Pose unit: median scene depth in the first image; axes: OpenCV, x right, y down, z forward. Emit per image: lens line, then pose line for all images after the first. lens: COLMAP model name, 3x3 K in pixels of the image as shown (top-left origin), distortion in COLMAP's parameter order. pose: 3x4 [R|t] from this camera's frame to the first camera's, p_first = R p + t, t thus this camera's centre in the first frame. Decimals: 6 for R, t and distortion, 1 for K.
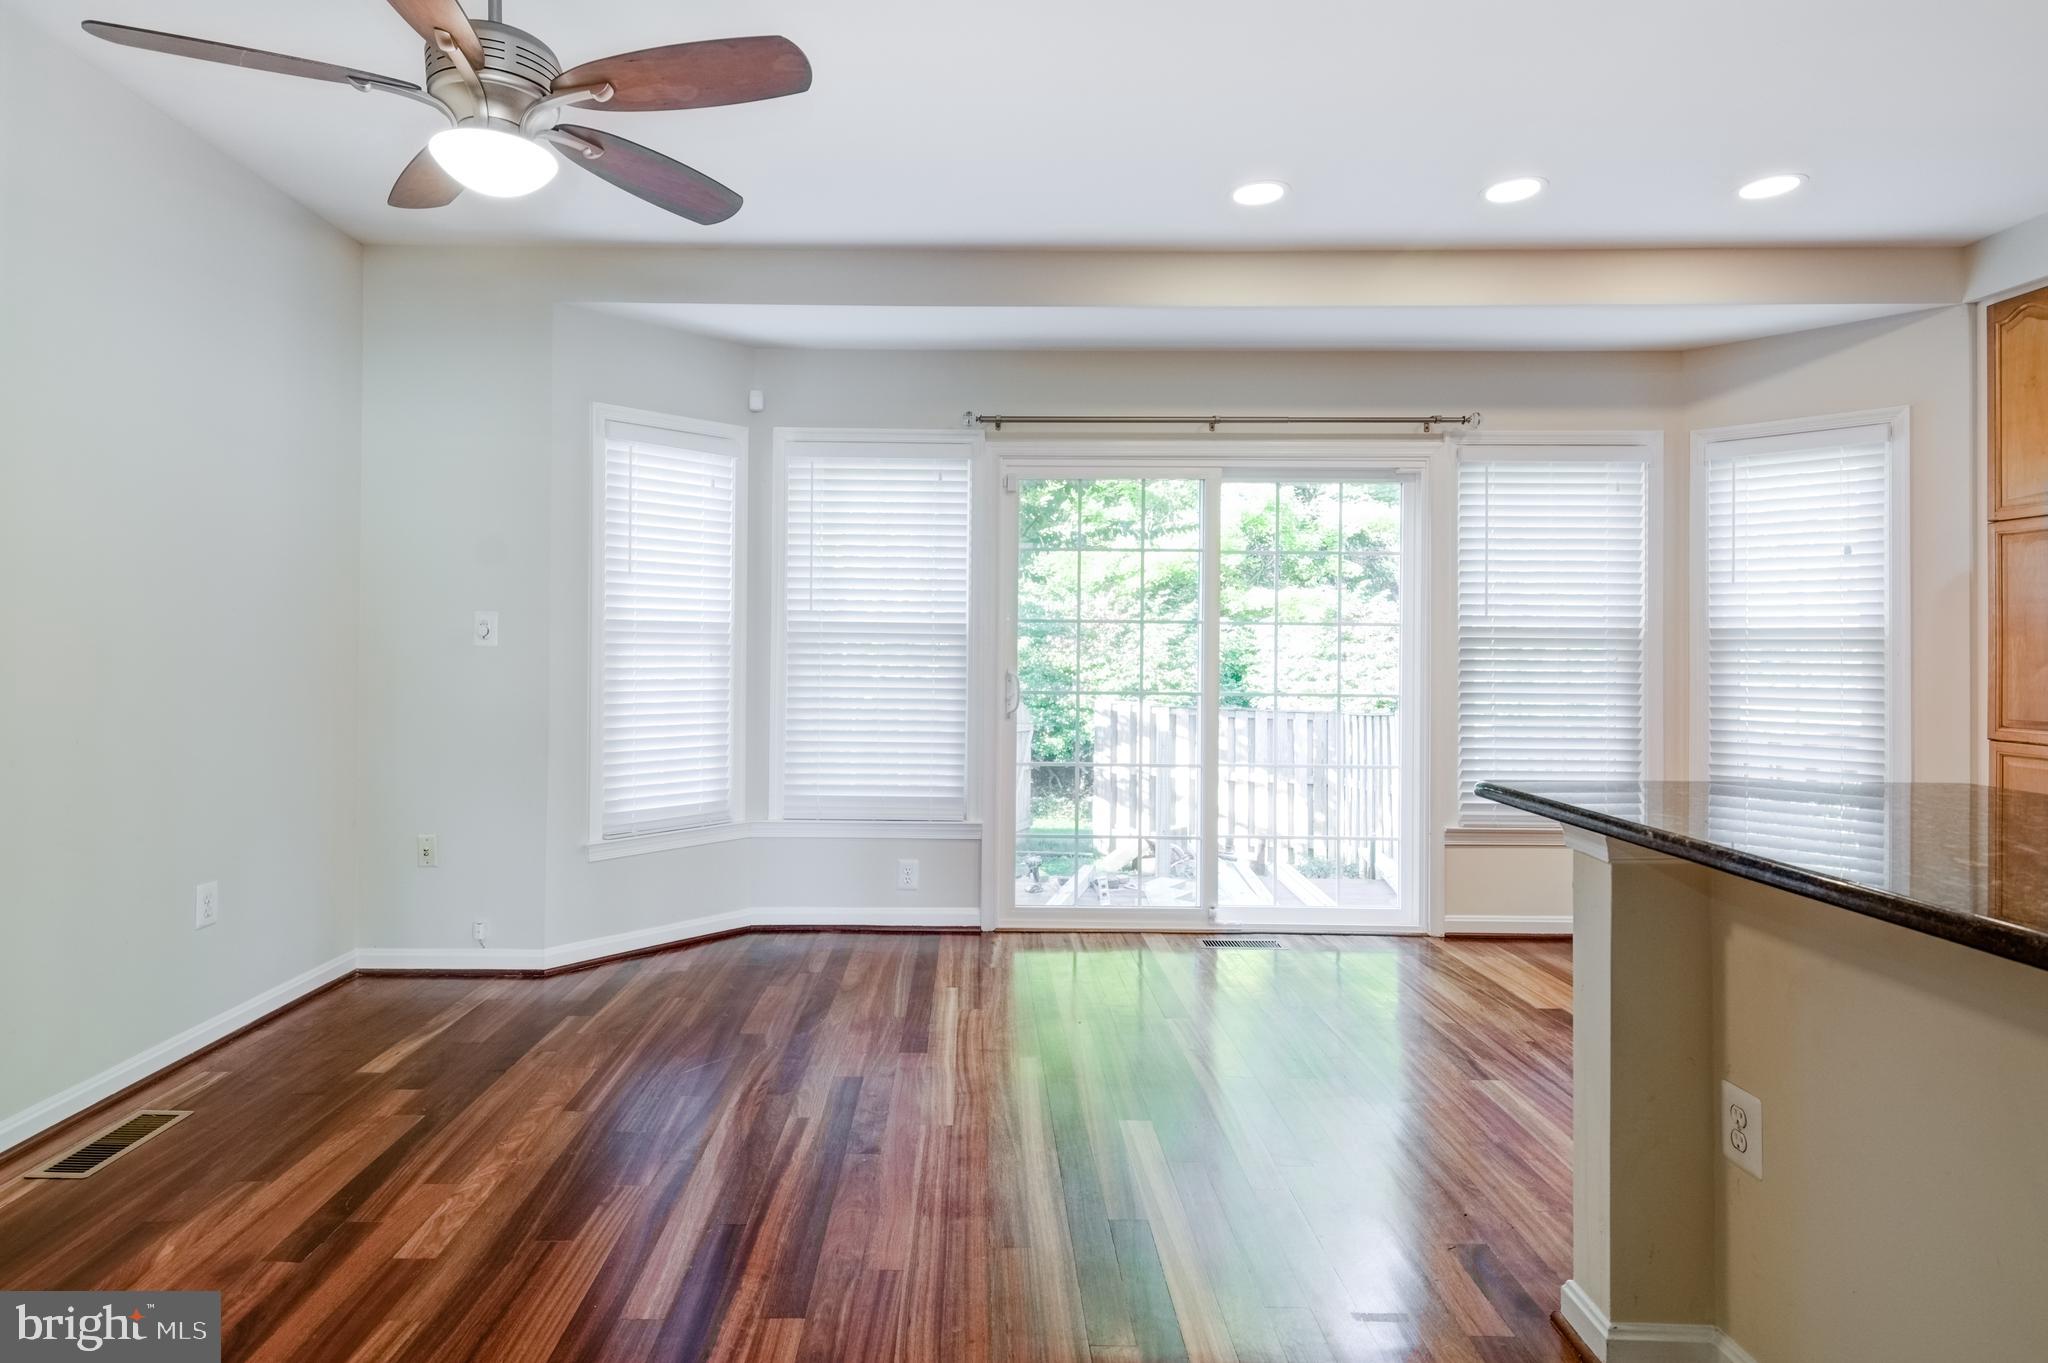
lens RADIAL K [[1087.3, 0, 960.5], [0, 1087.3, 626.2], [0, 0, 1]] dist [0.020422, -0.004341]
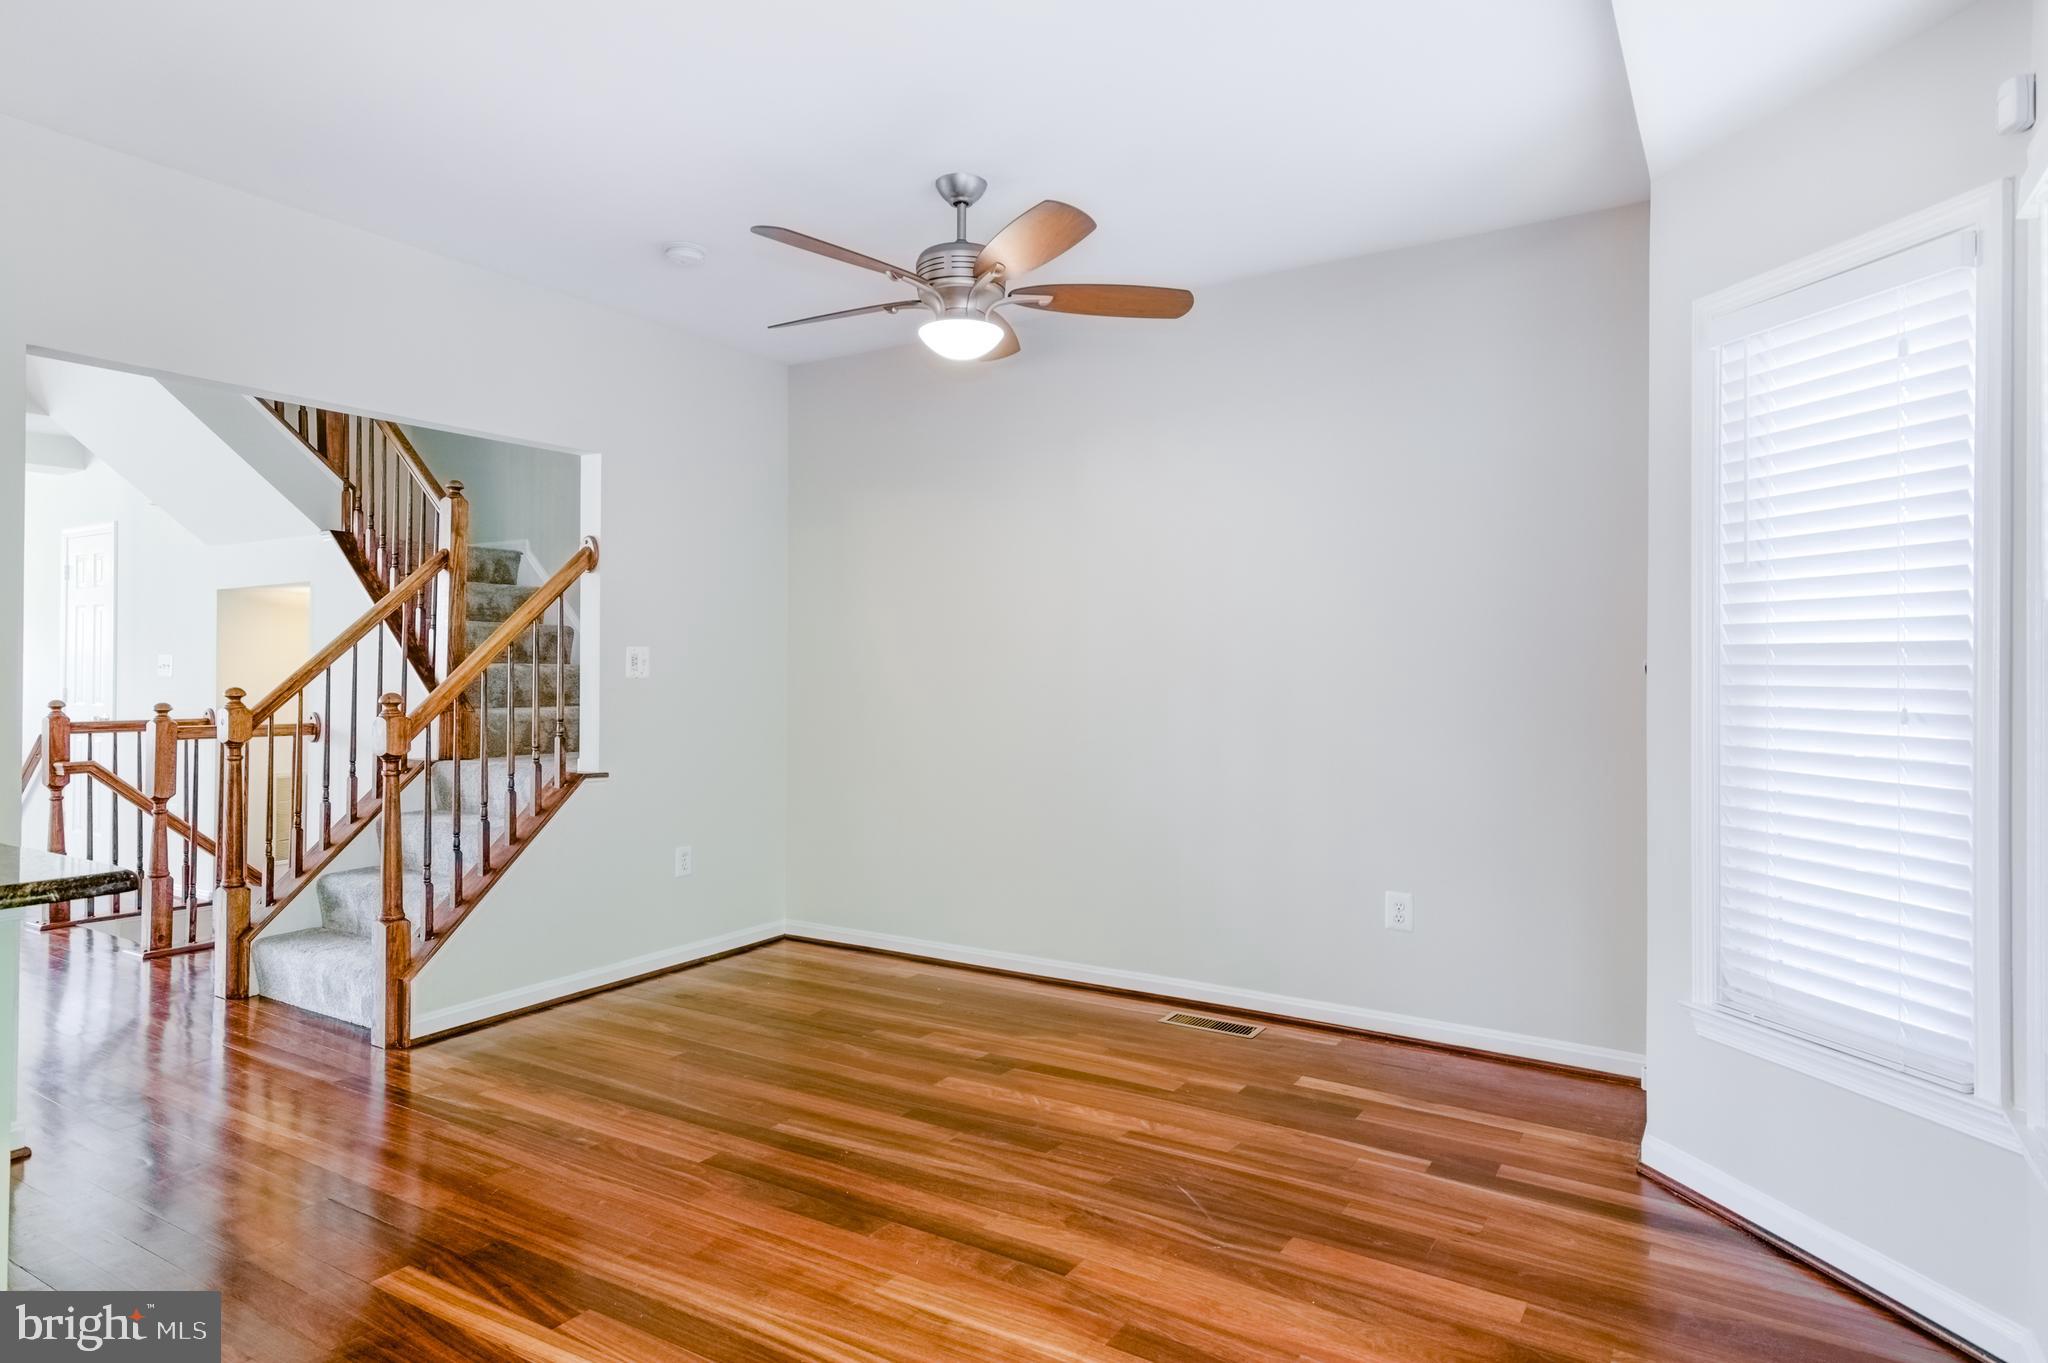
lens RADIAL K [[1168.8, 0, 1005.8], [0, 1168.8, 679.1], [0, 0, 1]] dist [0.029161, -0.012781]
pose [[-0.534033, -0.002216, -0.845460, 0.394368], [0.002778, 0.999987, -0.004376, 0.012403], [0.845459, -0.004685, -0.534020, 0.922499]]
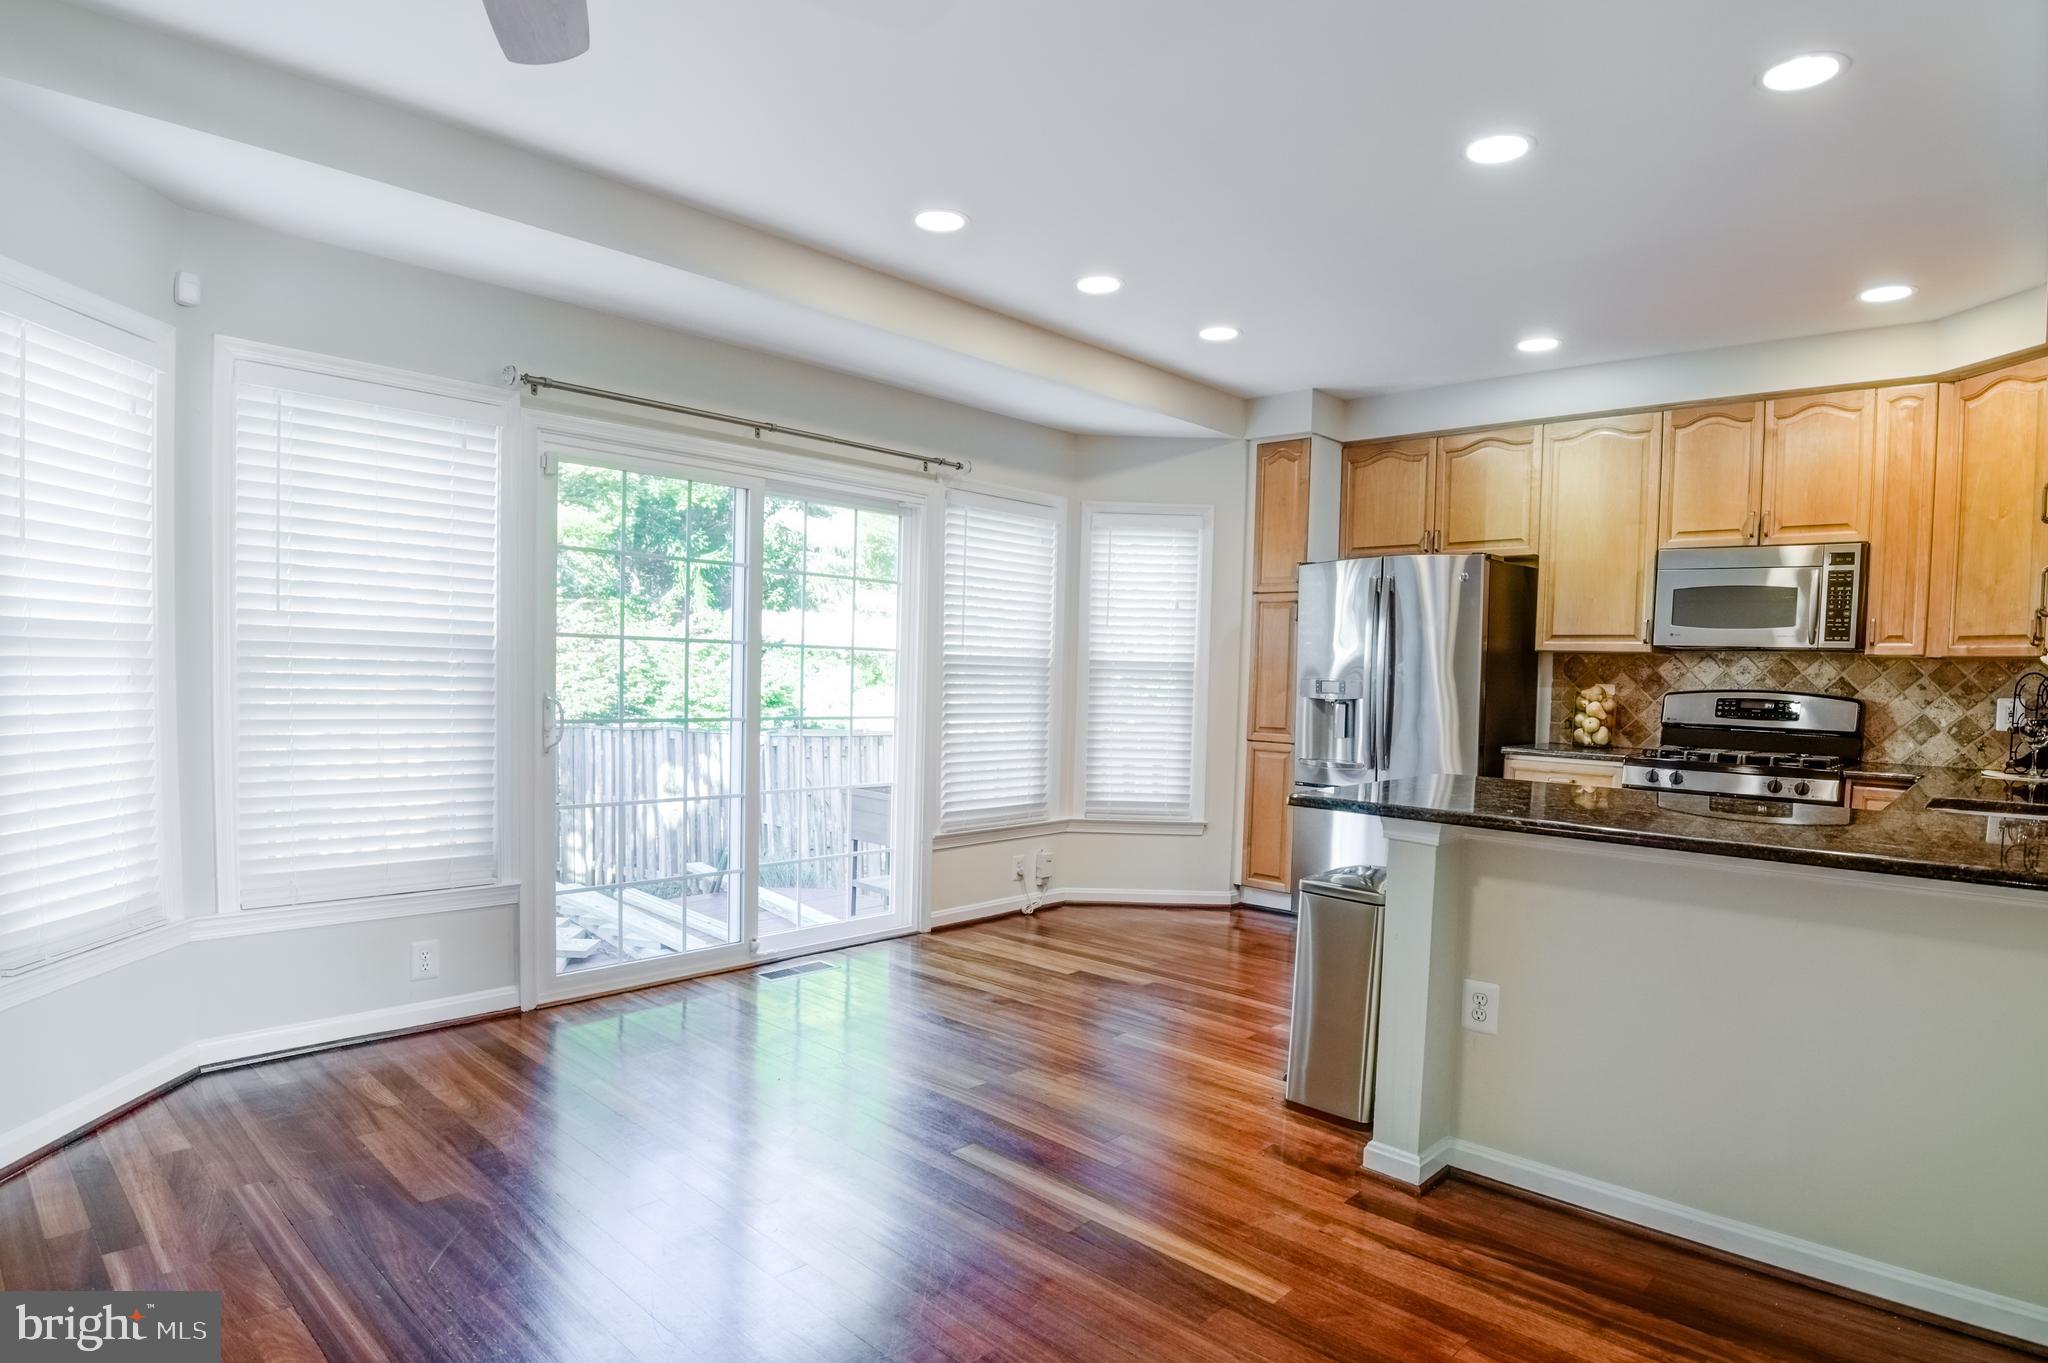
lens RADIAL K [[1121.2, 0, 990.6], [0, 1121.2, 733.6], [0, 0, 1]] dist [-0.056155, -0.003638]
pose [[0.689414, -0.028692, 0.723799, -0.336191], [-0.034751, 0.996755, 0.072612, -0.002754], [-0.723533, -0.075212, 0.686180, 0.185742]]
